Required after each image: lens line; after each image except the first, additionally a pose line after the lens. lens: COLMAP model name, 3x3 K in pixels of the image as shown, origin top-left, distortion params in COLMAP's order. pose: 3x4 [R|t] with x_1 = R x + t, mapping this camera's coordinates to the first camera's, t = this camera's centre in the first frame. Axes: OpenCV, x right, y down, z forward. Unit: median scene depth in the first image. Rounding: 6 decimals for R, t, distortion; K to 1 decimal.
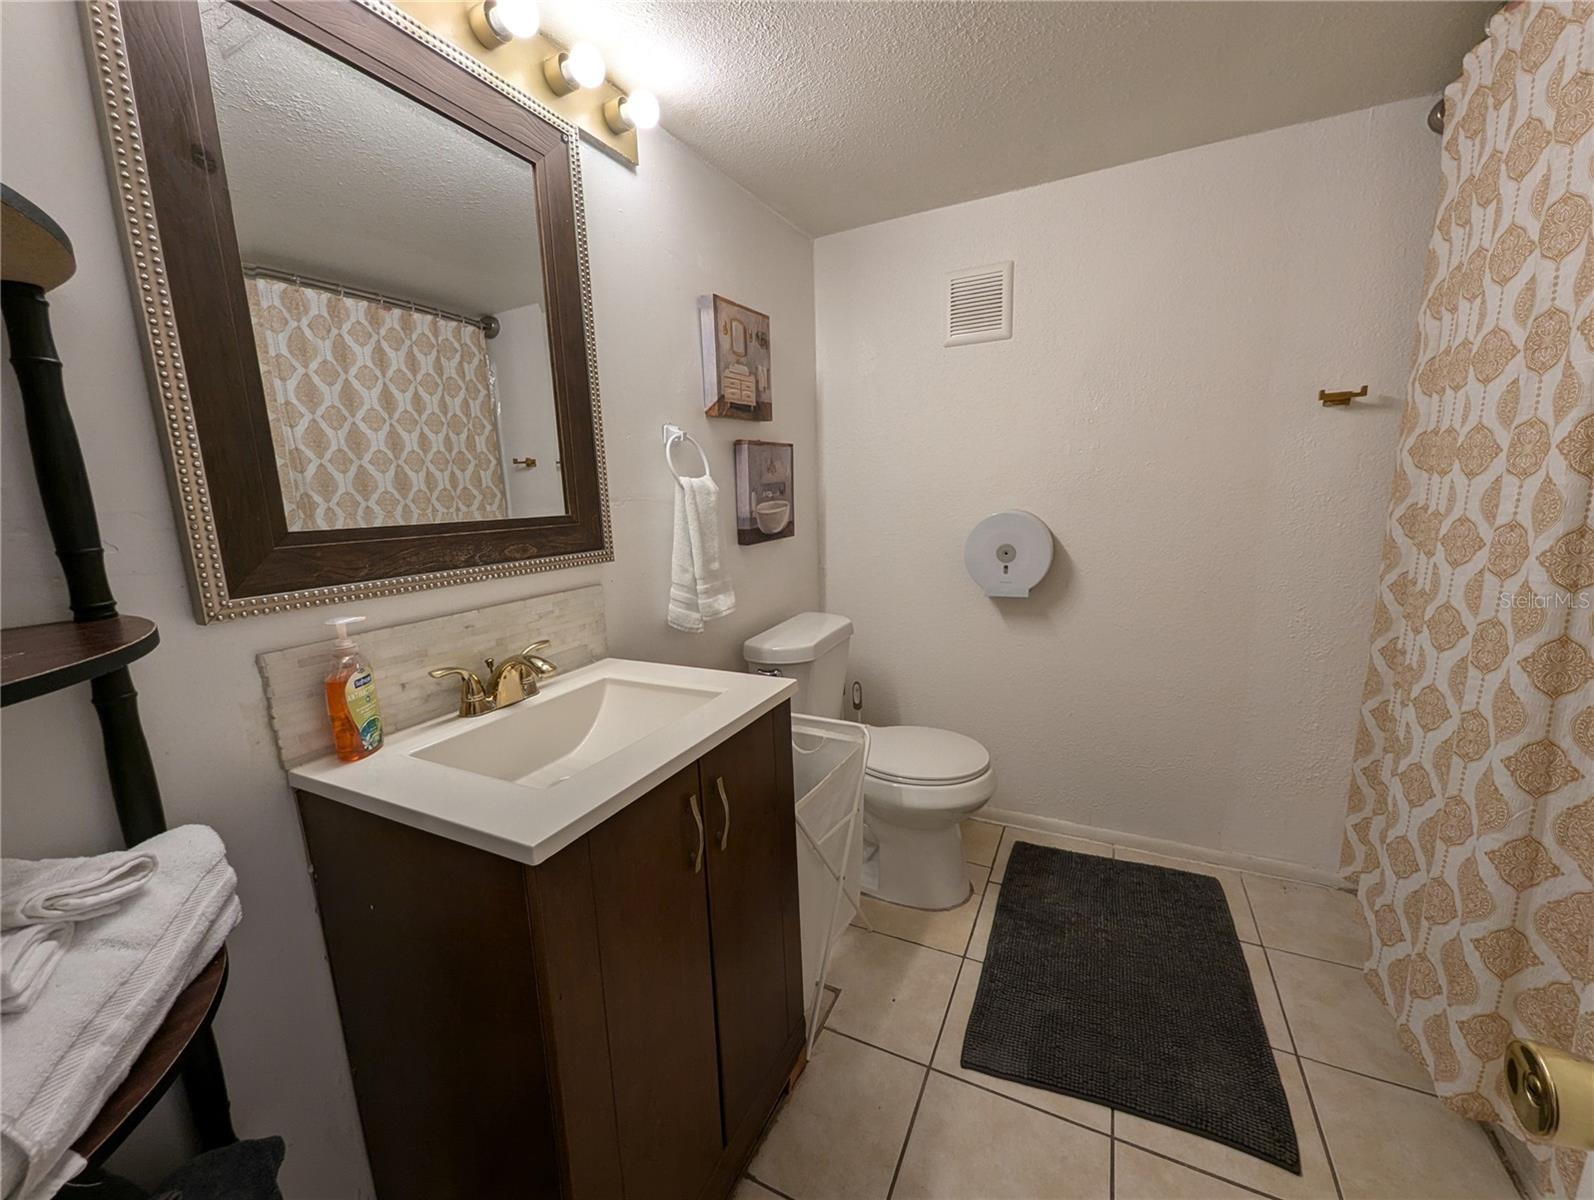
lens RADIAL K [[629.9, 0, 794.8], [0, 629.9, 599.6], [0, 0, 1]] dist [0.005155, -0.002810]
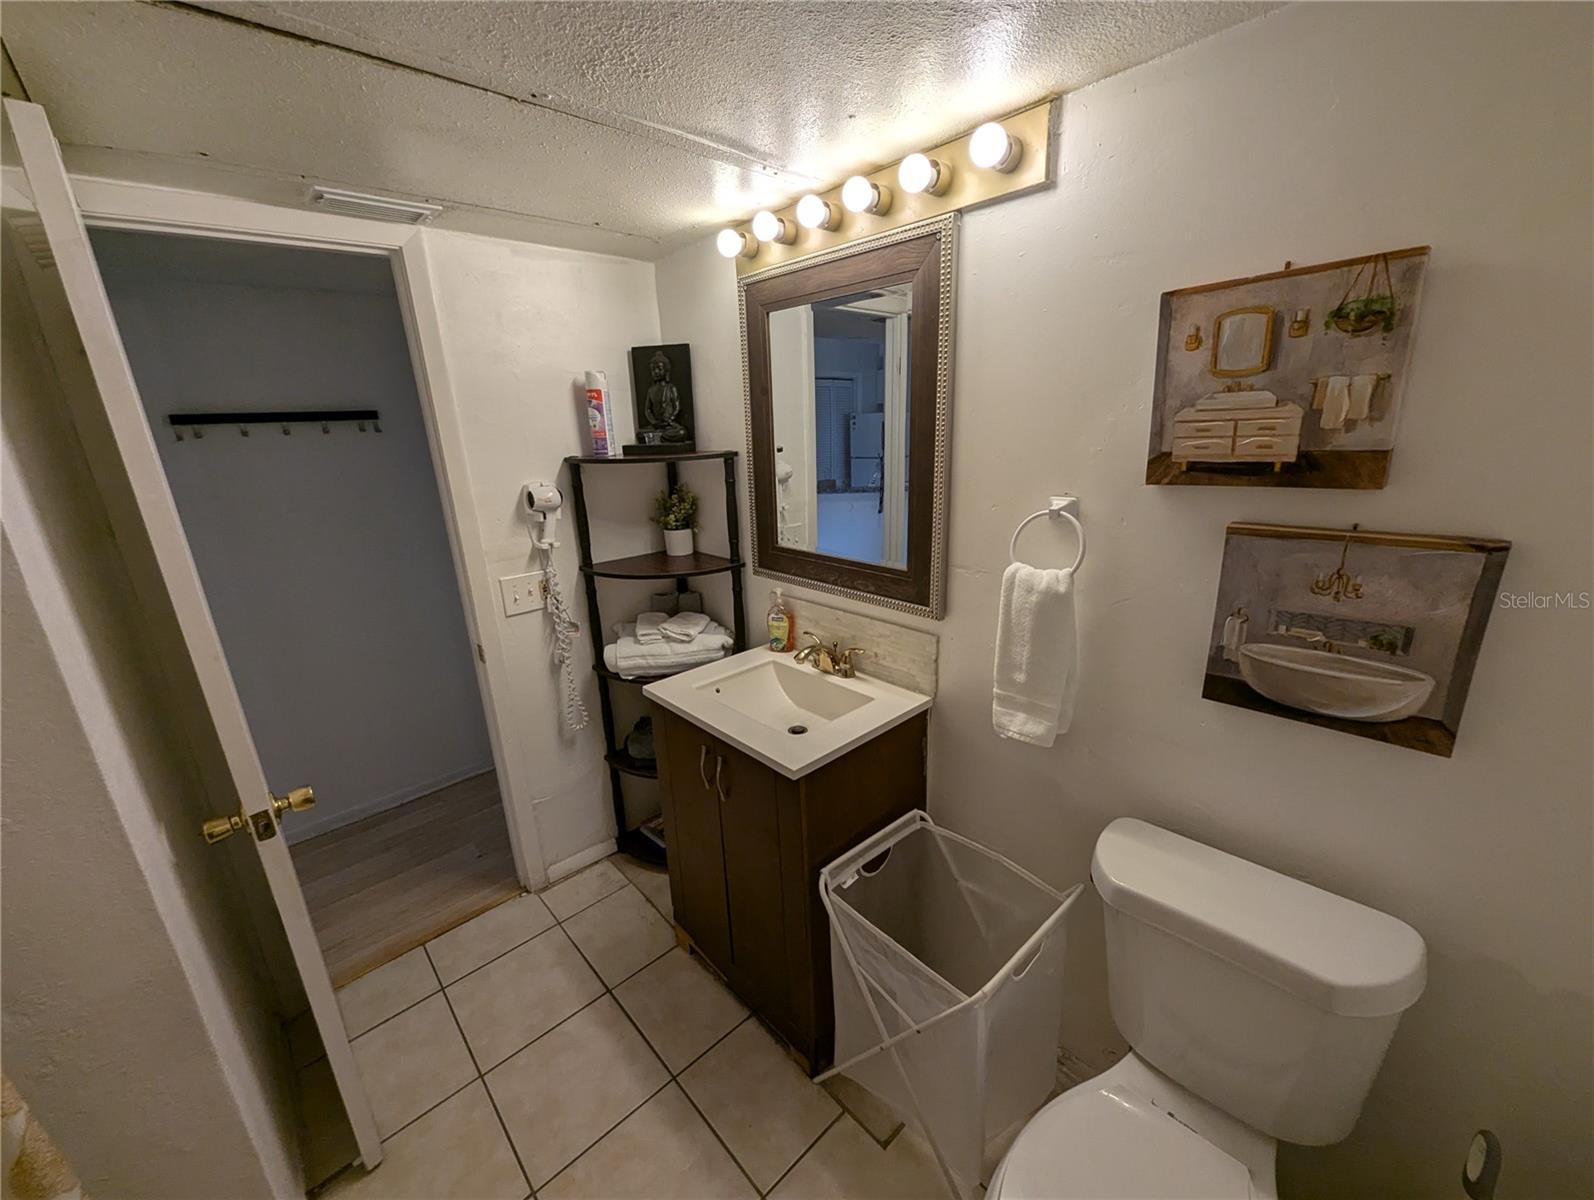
lens RADIAL K [[629.9, 0, 794.8], [0, 629.9, 599.6], [0, 0, 1]] dist [0.005155, -0.002810]
pose [[-0.352946, 0.306913, -0.883874, 0.596661], [-0.111416, 0.924162, 0.365393, -0.369773], [0.928986, 0.227442, -0.291985, 0.858275]]
